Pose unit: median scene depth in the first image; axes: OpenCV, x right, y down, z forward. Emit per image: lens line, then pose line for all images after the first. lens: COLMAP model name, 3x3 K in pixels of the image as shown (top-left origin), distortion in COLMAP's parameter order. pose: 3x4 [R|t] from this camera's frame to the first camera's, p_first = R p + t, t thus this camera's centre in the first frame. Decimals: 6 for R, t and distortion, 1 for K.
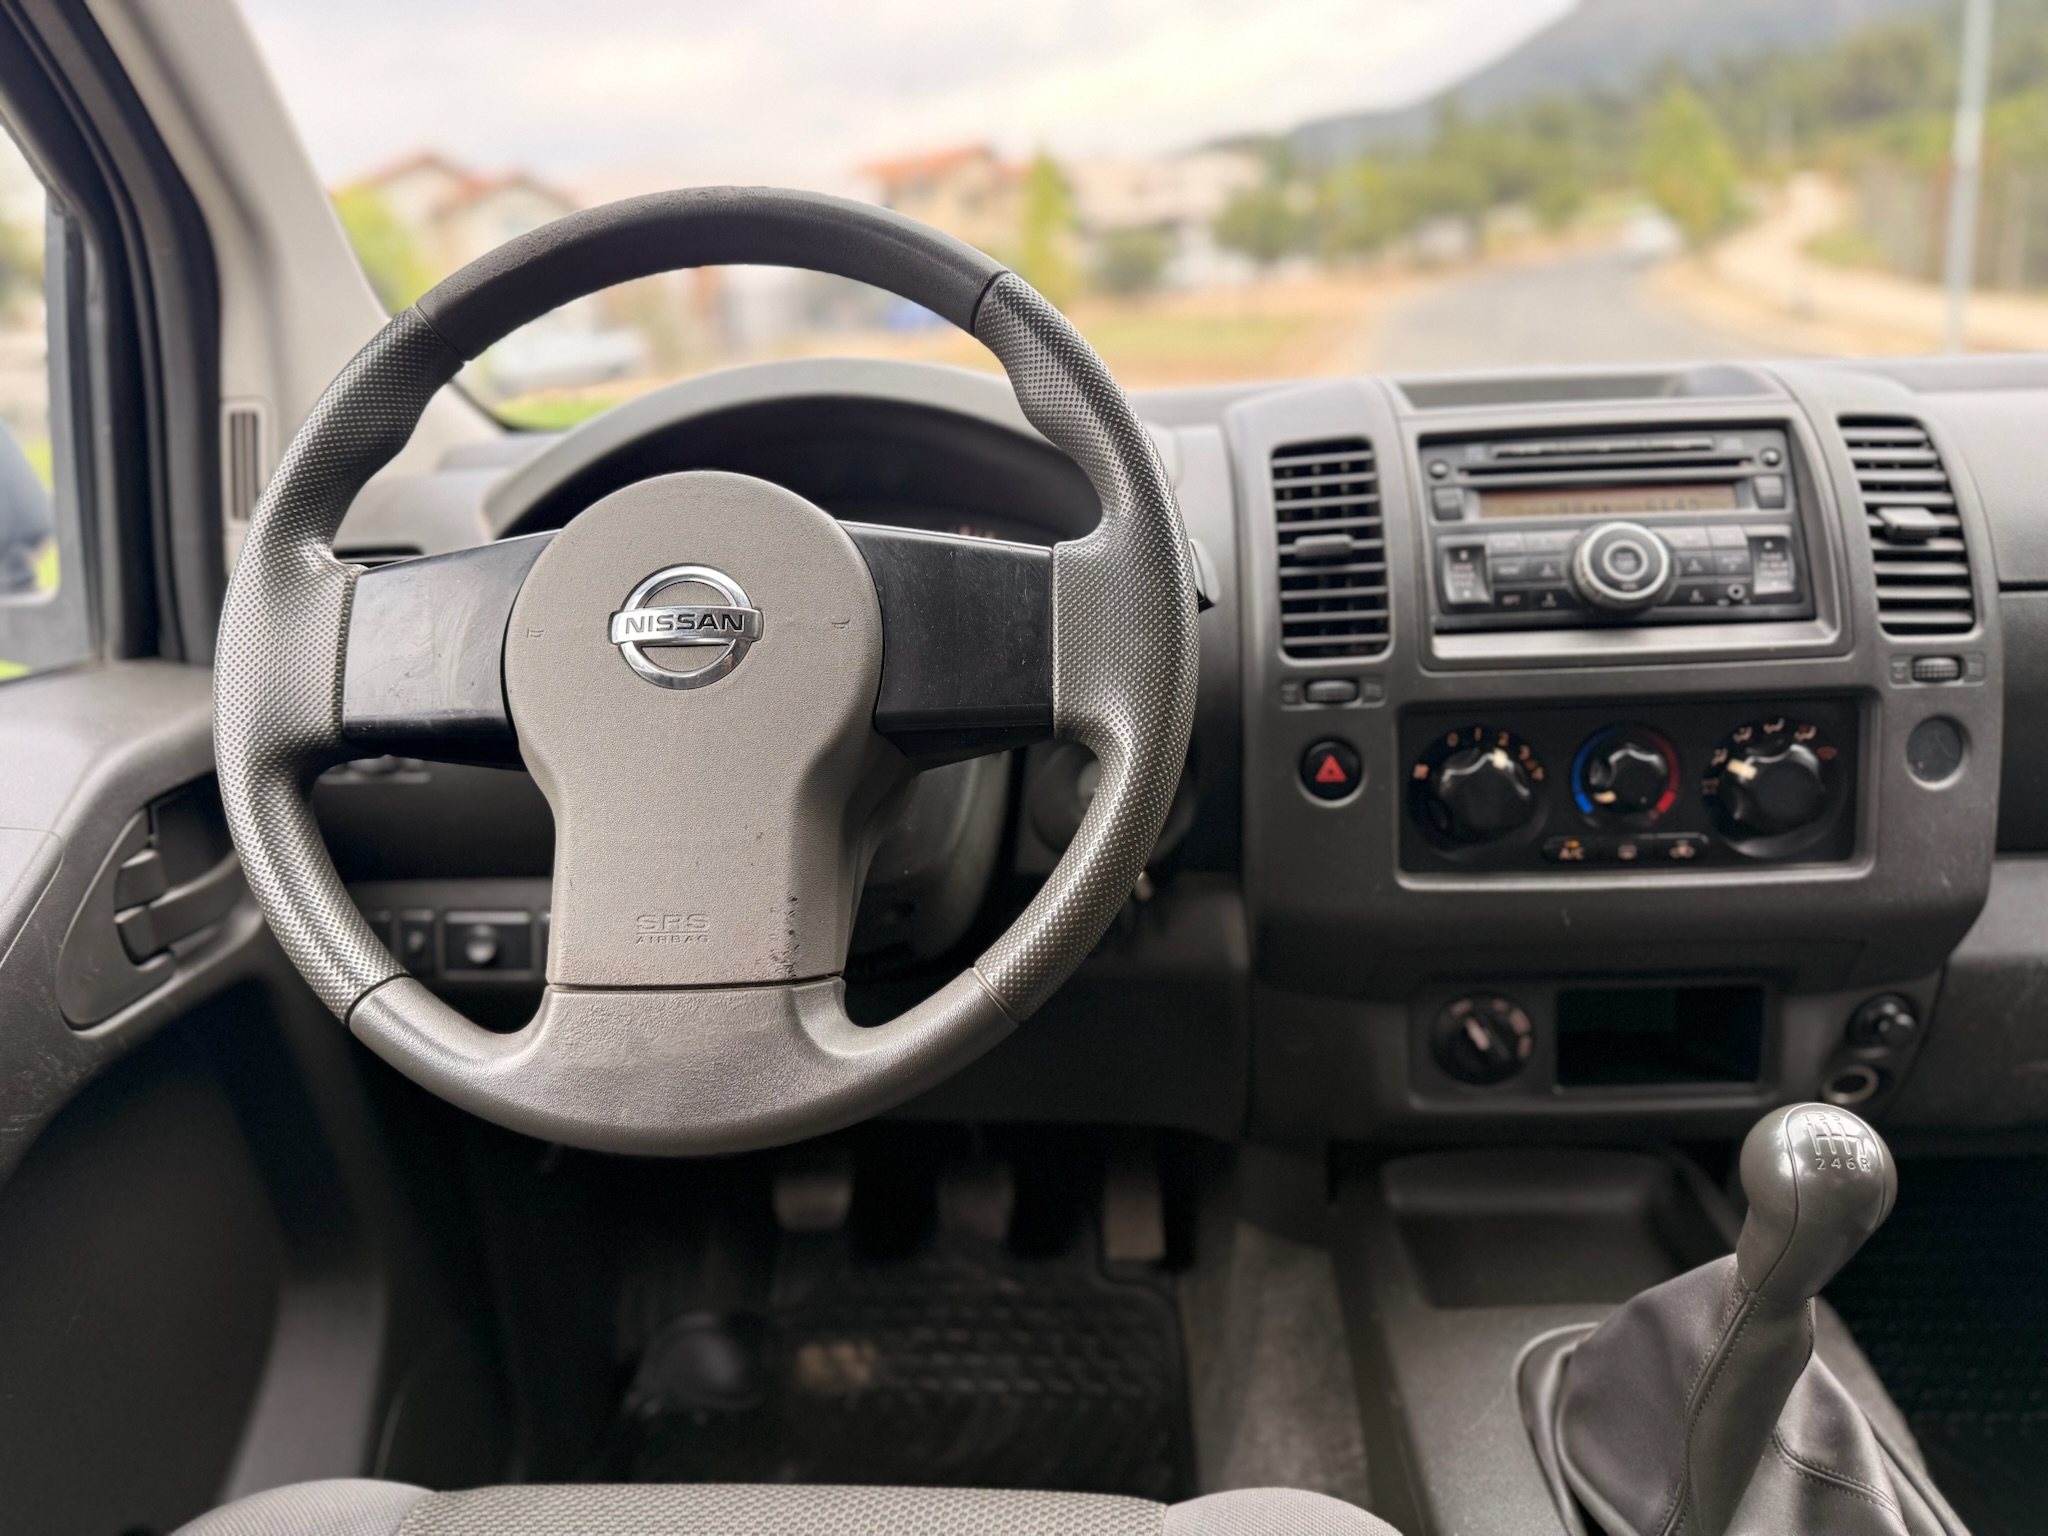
lens RADIAL K [[1488.7, 0, 994.6], [0, 1488.7, 774.4], [0, 0, 1]] dist [0.046553, -0.089997]
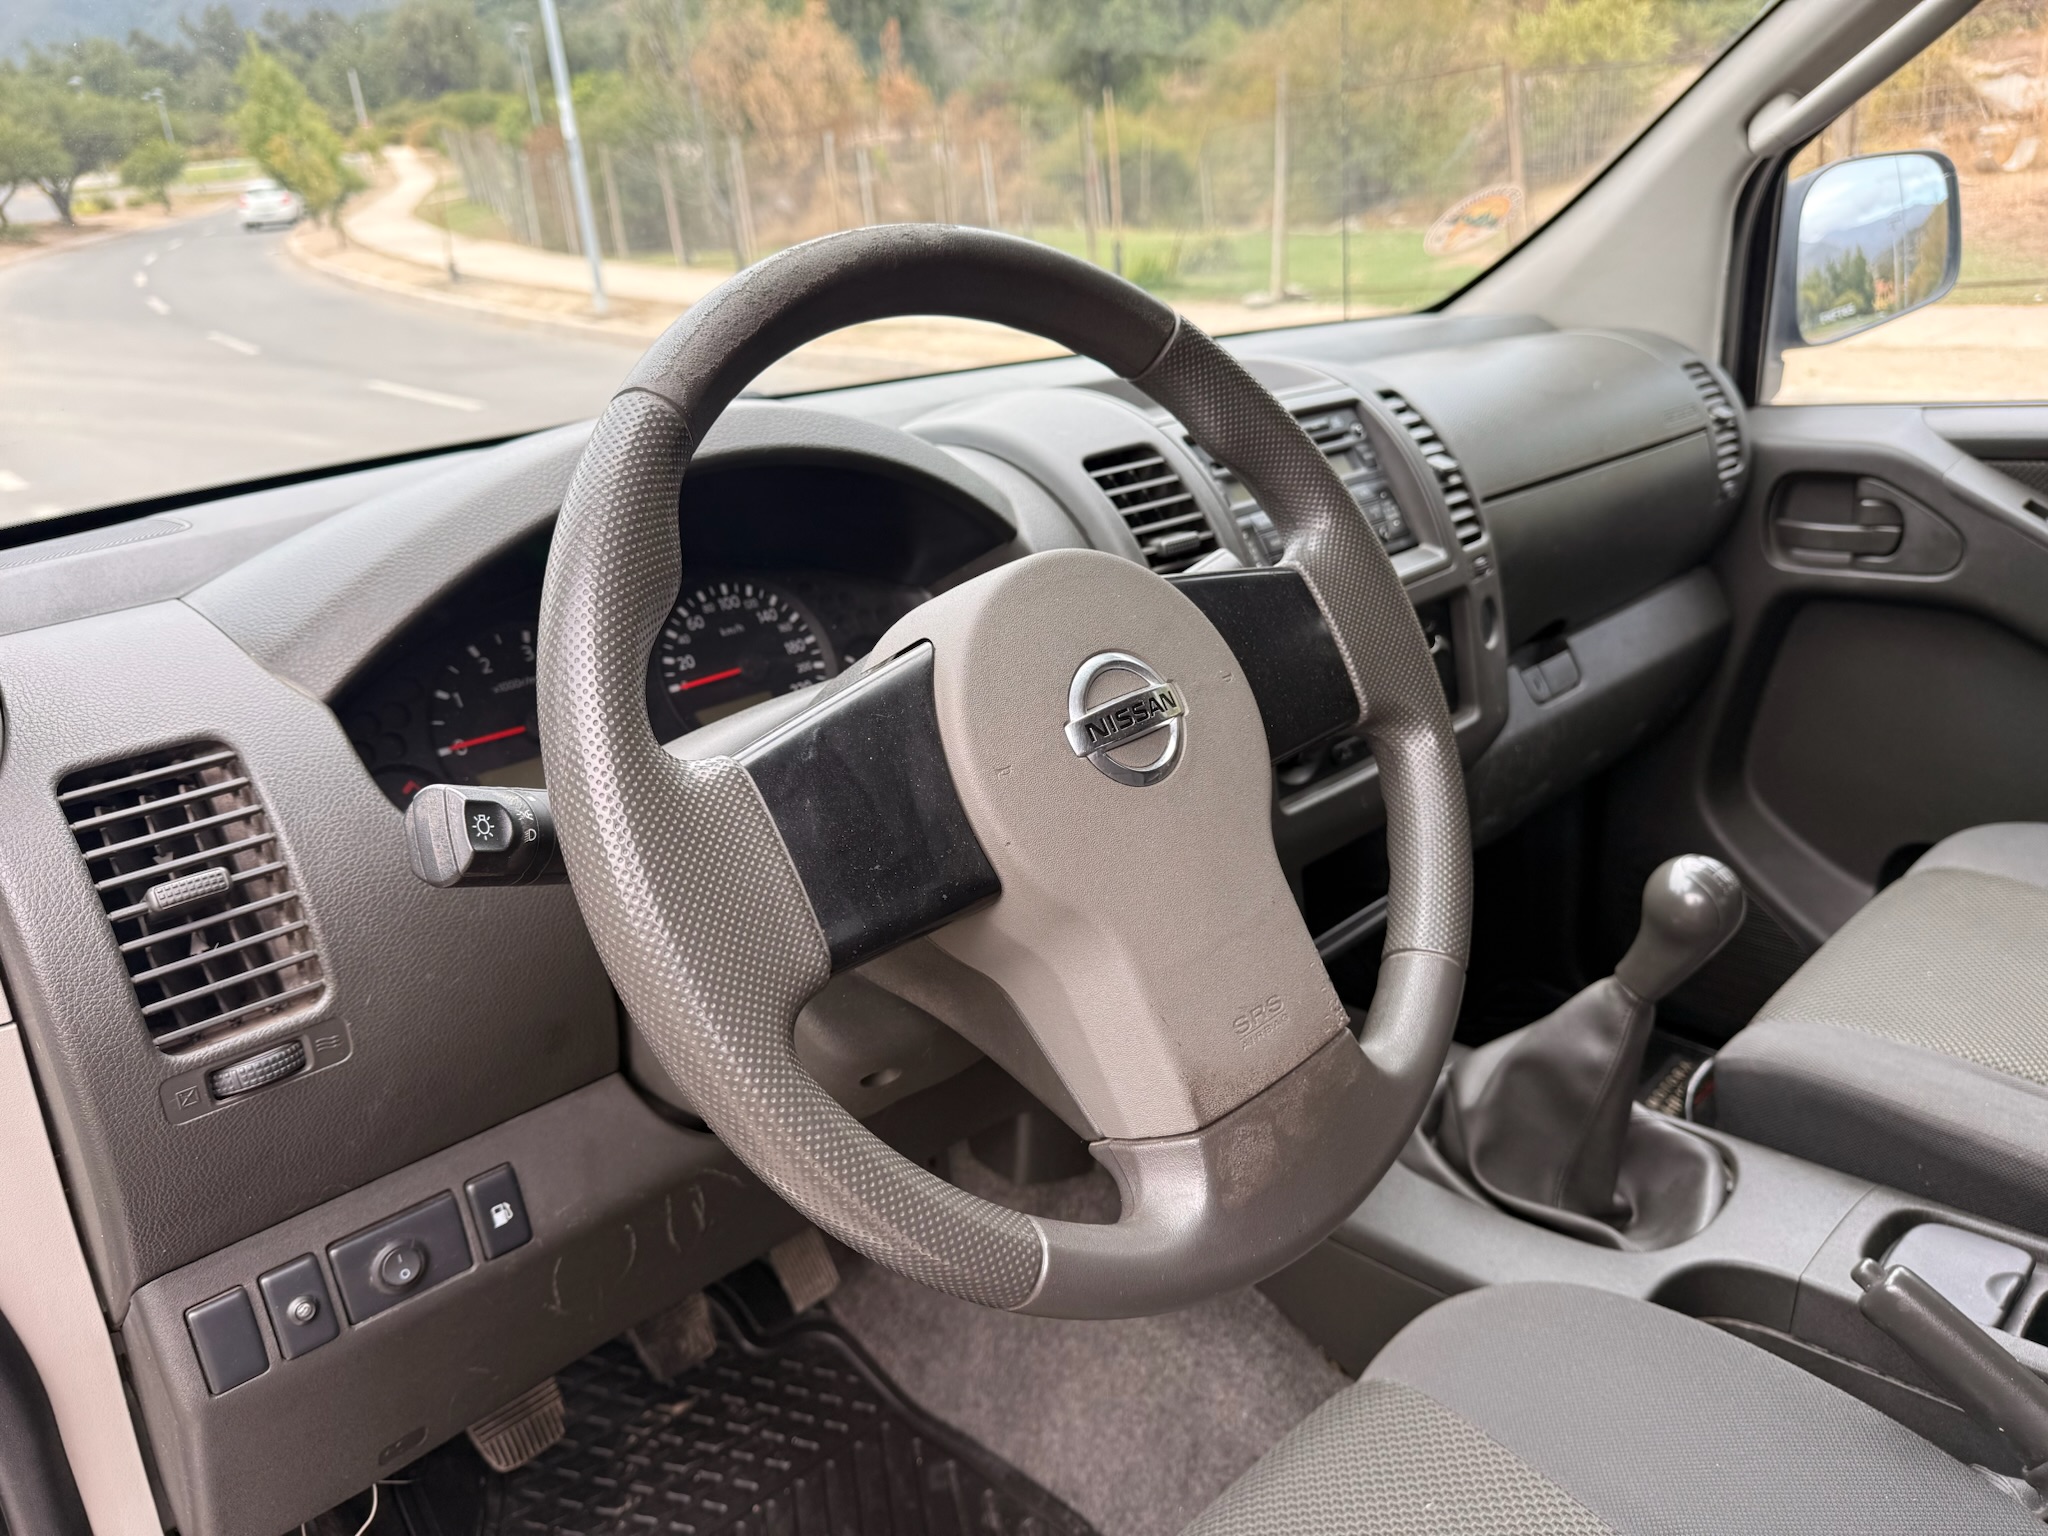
lens RADIAL K [[1487.4, 0, 1024.0], [0, 1487.4, 768.0], [0, 0, 1]] dist [0.051971, -0.084547]
pose [[0.658069, -0.248104, 0.710907, -0.703596], [0.236592, 0.964467, 0.117589, -0.149819], [-0.714821, 0.090813, 0.693386, 0.322499]]
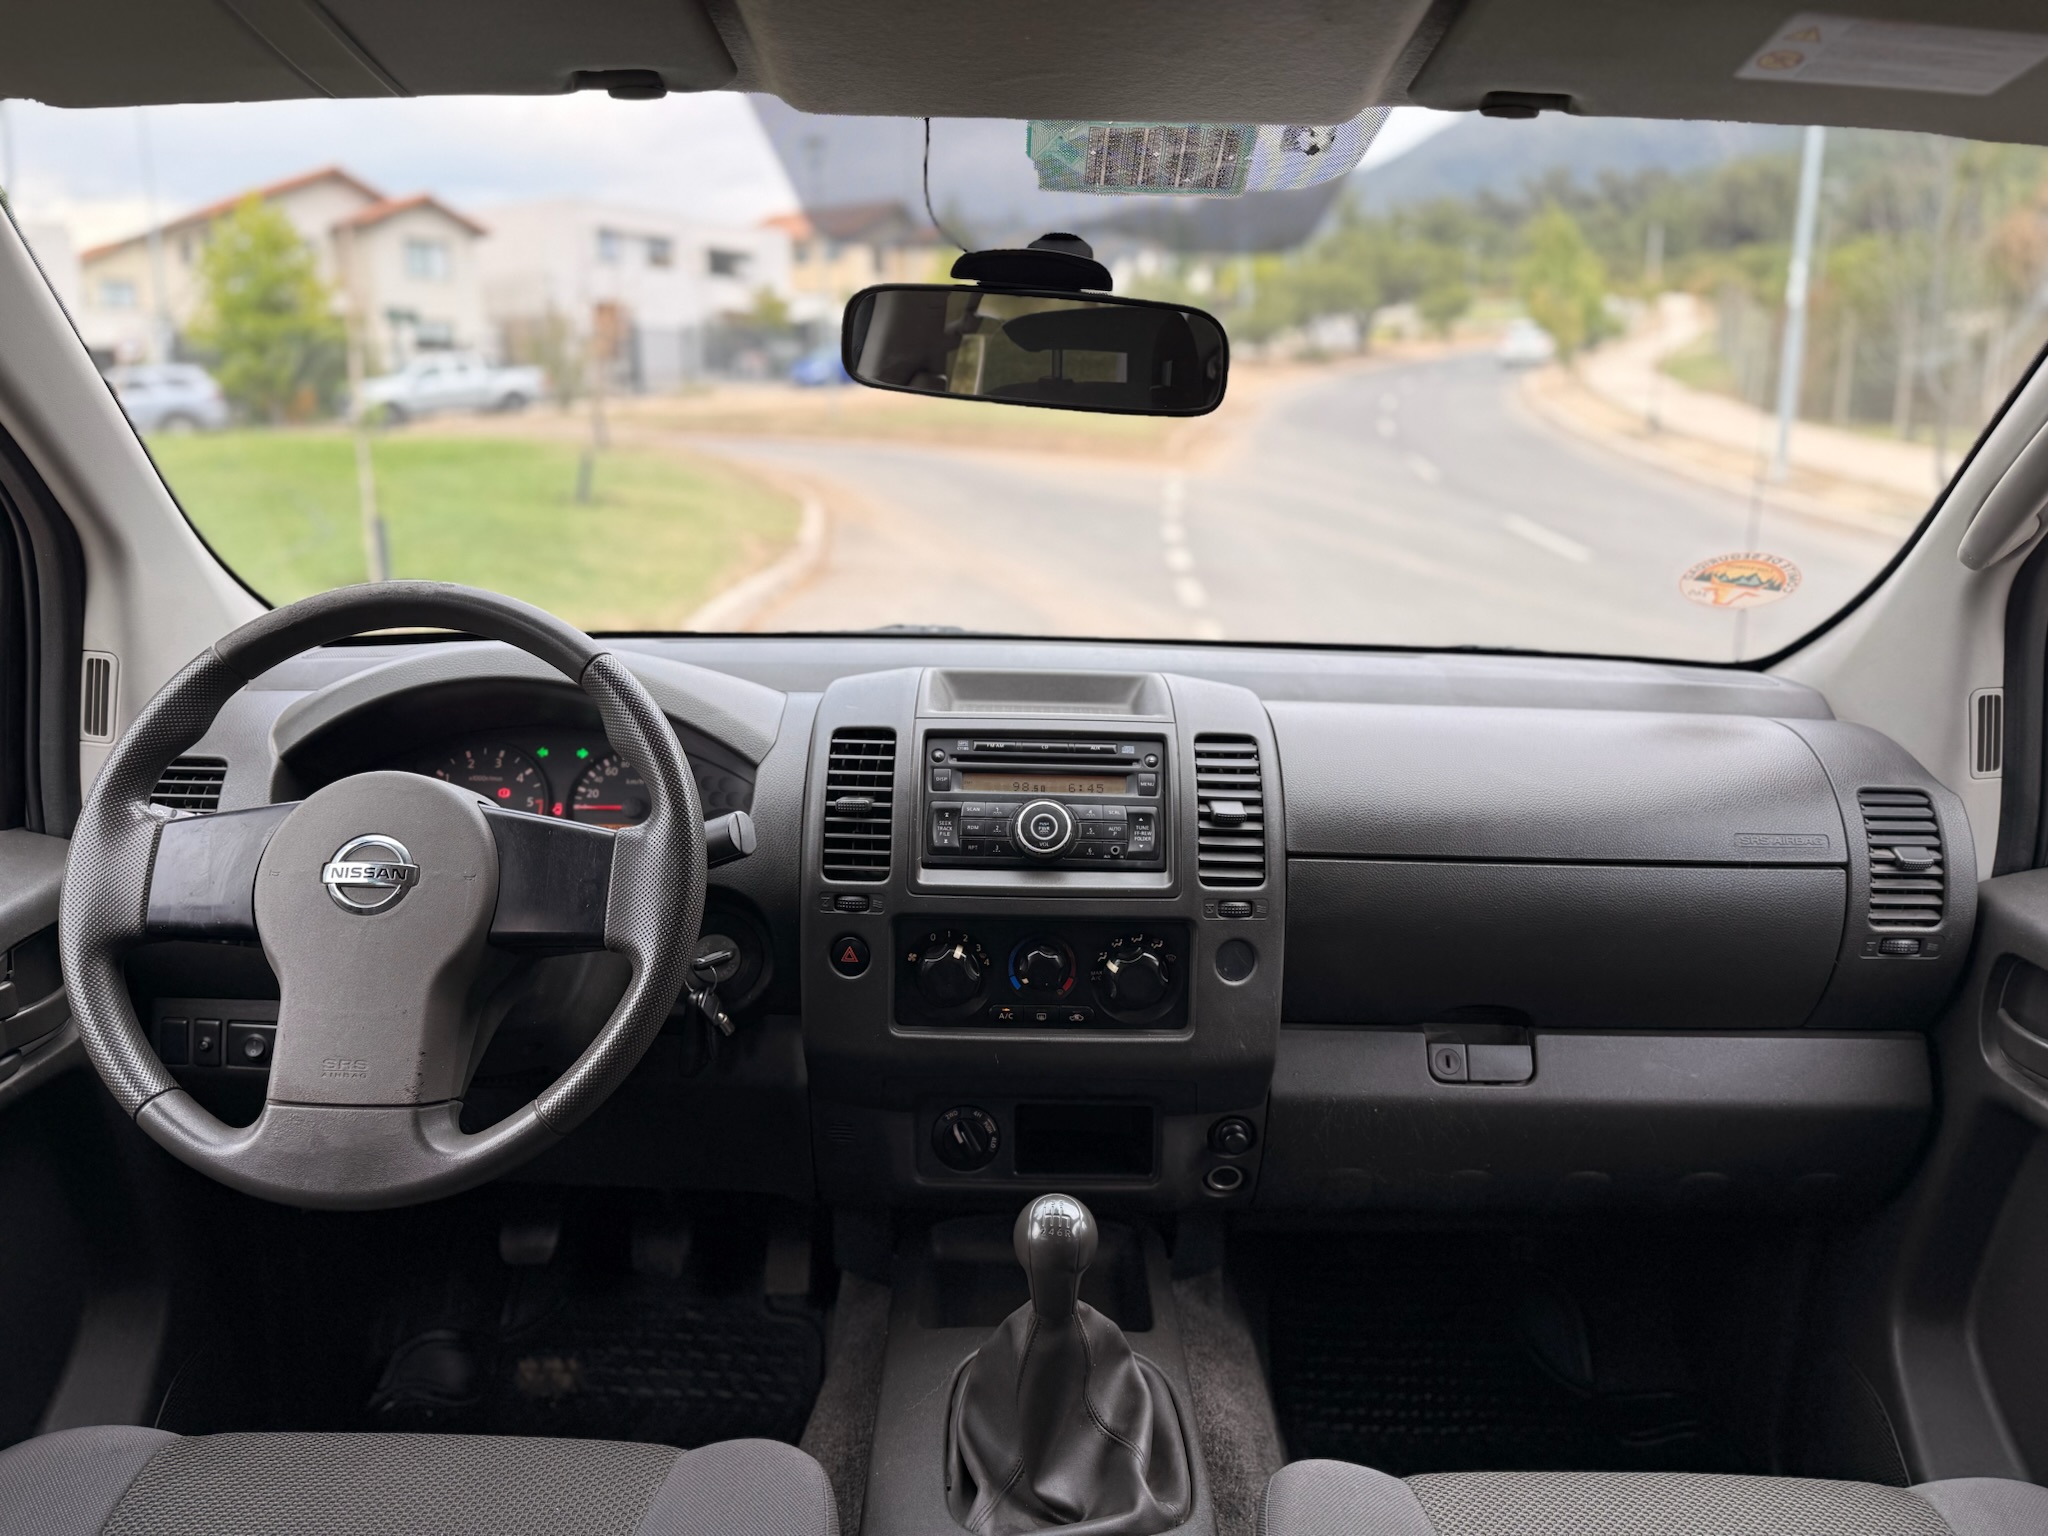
lens RADIAL K [[1487.4, 0, 1024.0], [0, 1487.4, 768.0], [0, 0, 1]] dist [0.051971, -0.084547]
pose [[0.994733, 0.050679, 0.089092, 0.258424], [-0.047553, 0.998188, -0.036869, -0.143711], [-0.090799, 0.032438, 0.995341, -0.507160]]
